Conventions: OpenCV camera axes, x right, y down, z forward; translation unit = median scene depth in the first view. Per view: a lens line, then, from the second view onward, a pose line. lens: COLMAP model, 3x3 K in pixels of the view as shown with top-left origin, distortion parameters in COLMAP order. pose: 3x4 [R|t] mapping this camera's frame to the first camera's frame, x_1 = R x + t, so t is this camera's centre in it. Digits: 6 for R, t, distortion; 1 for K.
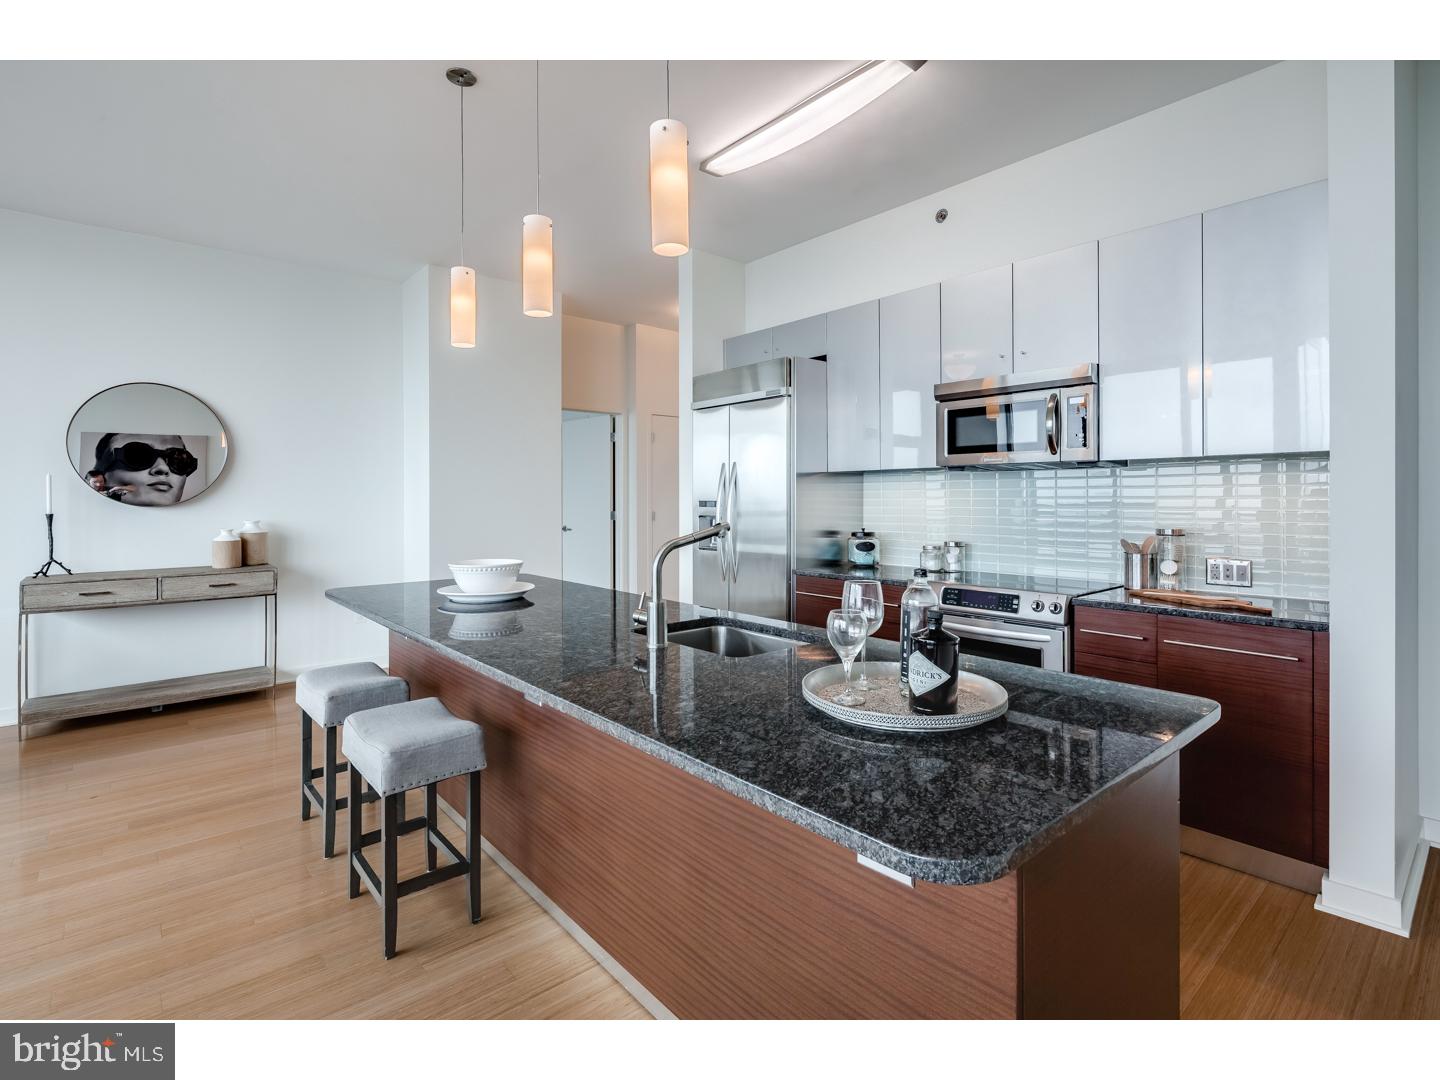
lens RADIAL K [[692.8, 0, 719.9], [0, 692.8, 504.4], [0, 0, 1]] dist [0.000107, -0.000760]
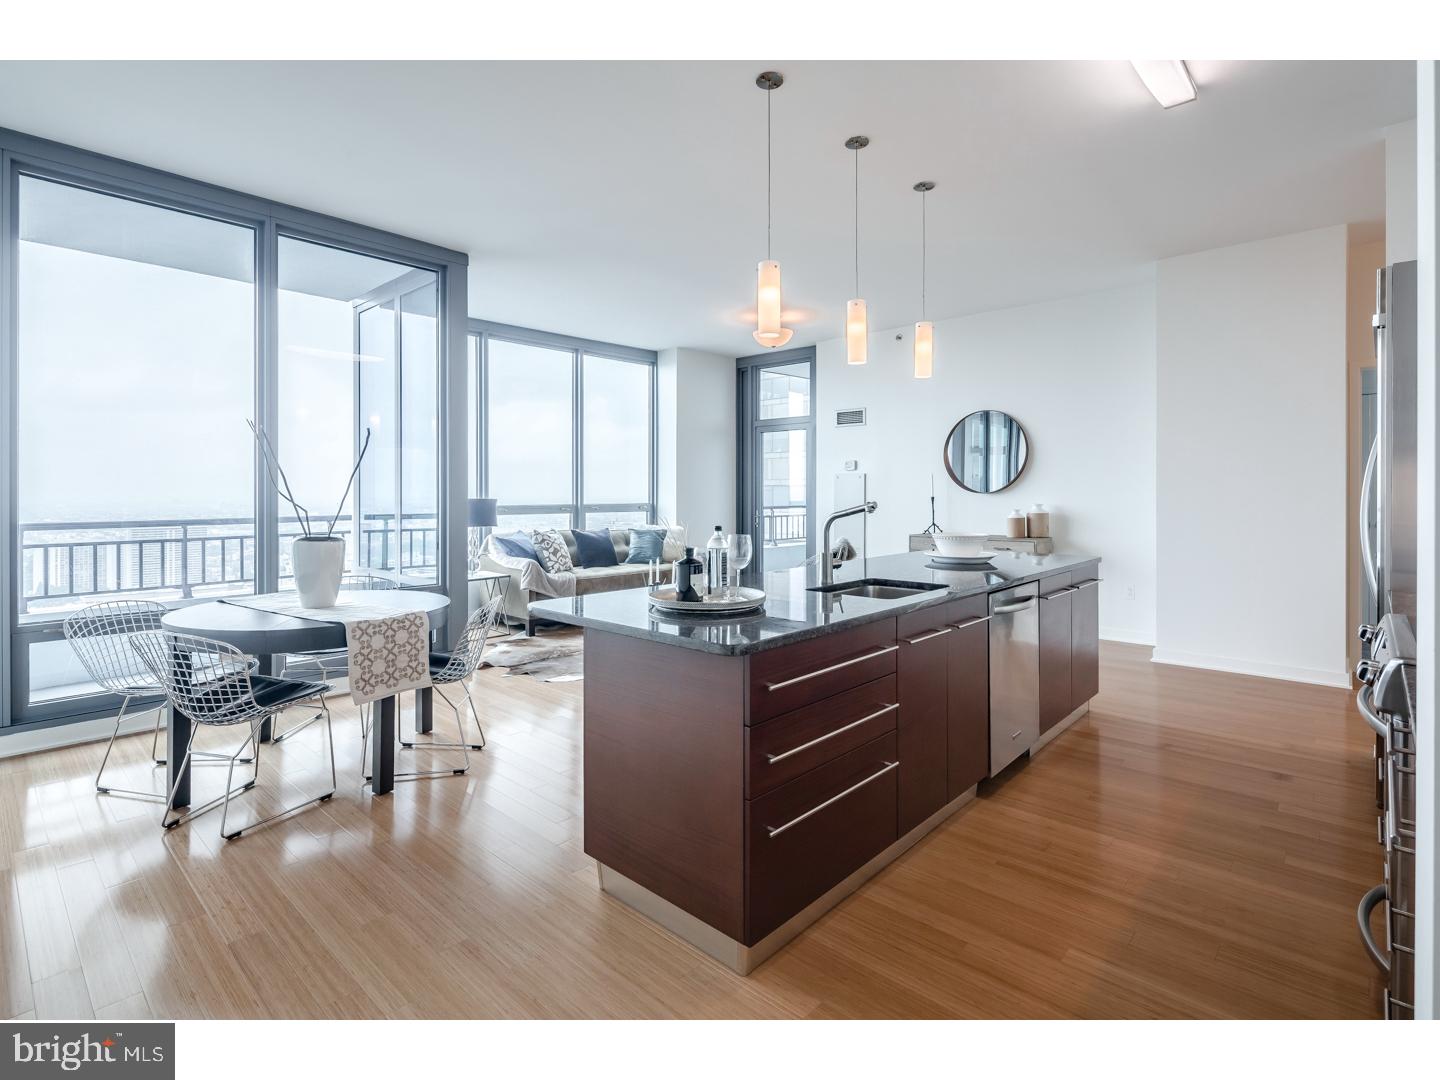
lens RADIAL K [[703.1, 0, 722.5], [0, 703.1, 493.3], [0, 0, 1]] dist [-0.000429, -0.000759]
pose [[0.110509, 0.002879, -0.993871, 0.656998], [-0.006577, 0.999976, 0.002166, 0.004380], [0.993853, 0.006298, 0.110525, 0.283832]]
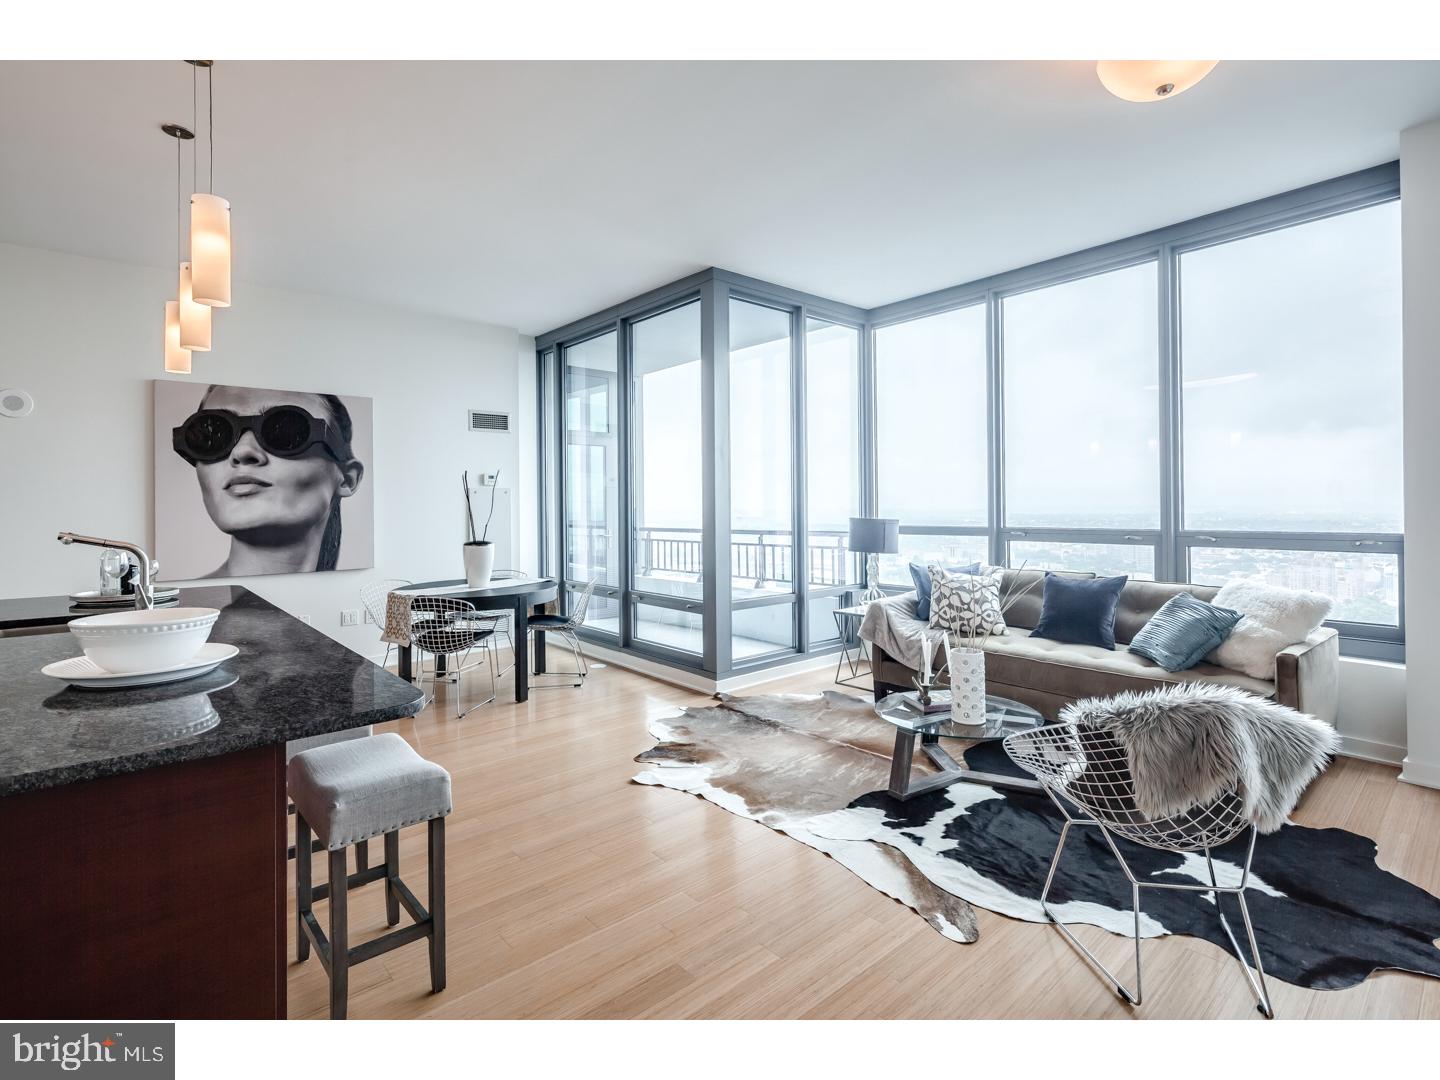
lens RADIAL K [[692.8, 0, 719.9], [0, 692.8, 504.4], [0, 0, 1]] dist [0.000107, -0.000760]
pose [[-0.999934, 0.011462, -0.000876, -0.592701], [0.011459, 0.999928, 0.003502, -0.008350], [0.000916, 0.003492, -0.999993, 1.130721]]
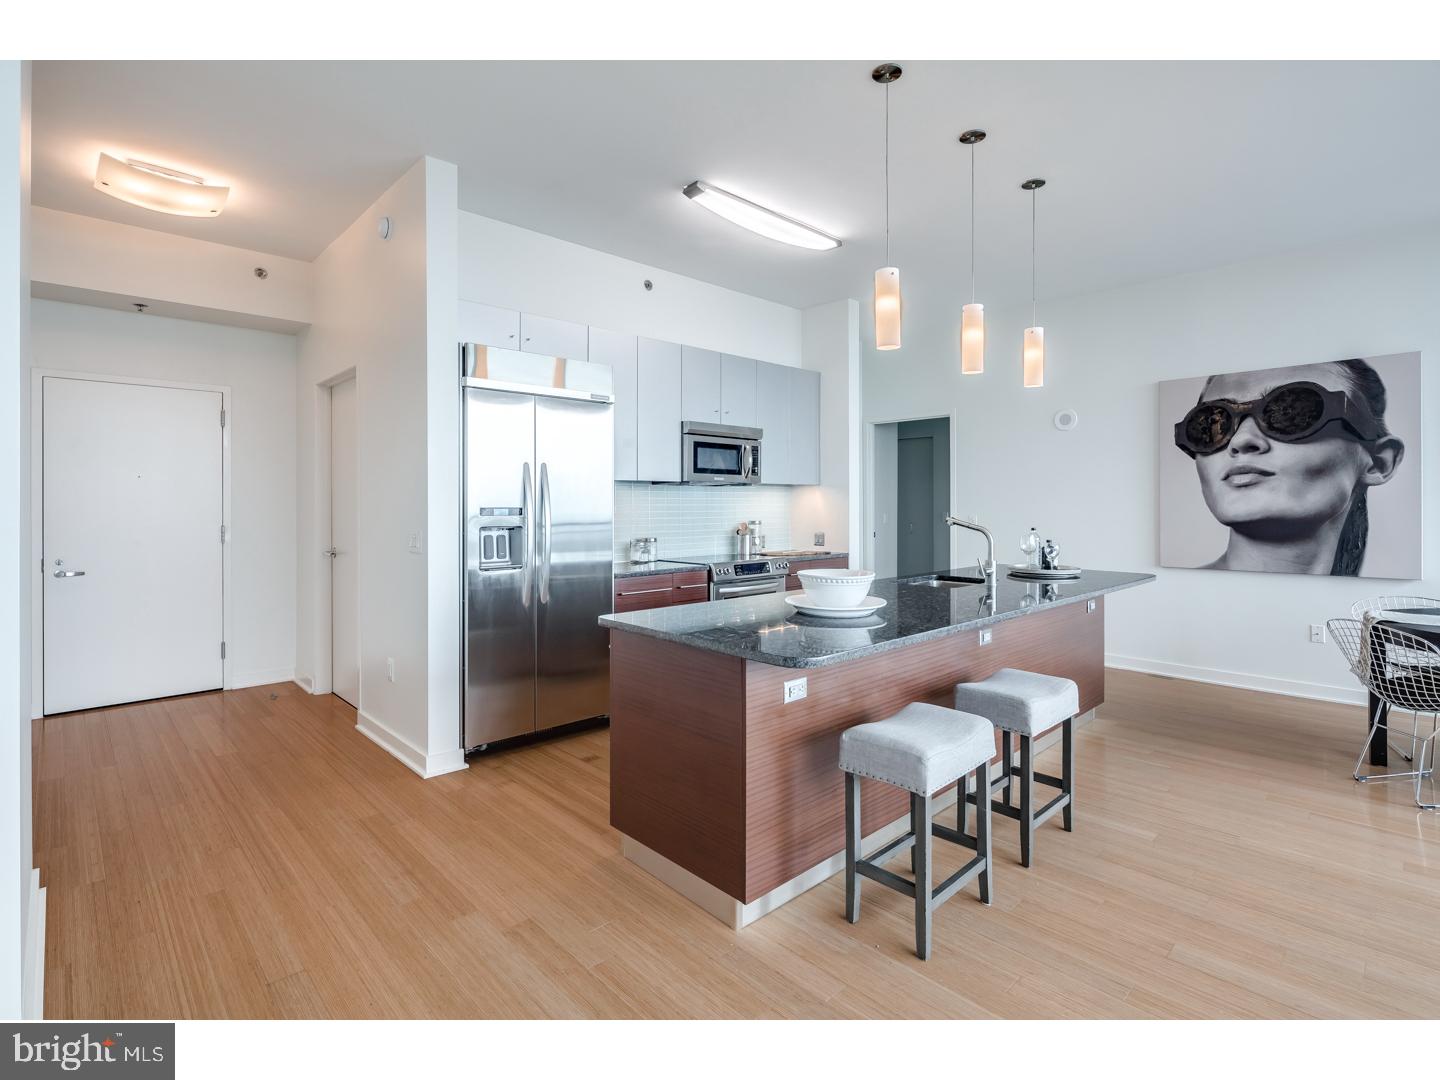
lens RADIAL K [[692.8, 0, 719.9], [0, 692.8, 504.4], [0, 0, 1]] dist [0.000107, -0.000760]
pose [[-0.039638, 0.003012, 0.999210, -0.879363], [0.010082, 0.999946, -0.002615, -0.004521], [-0.999163, 0.009971, -0.039666, 0.835773]]
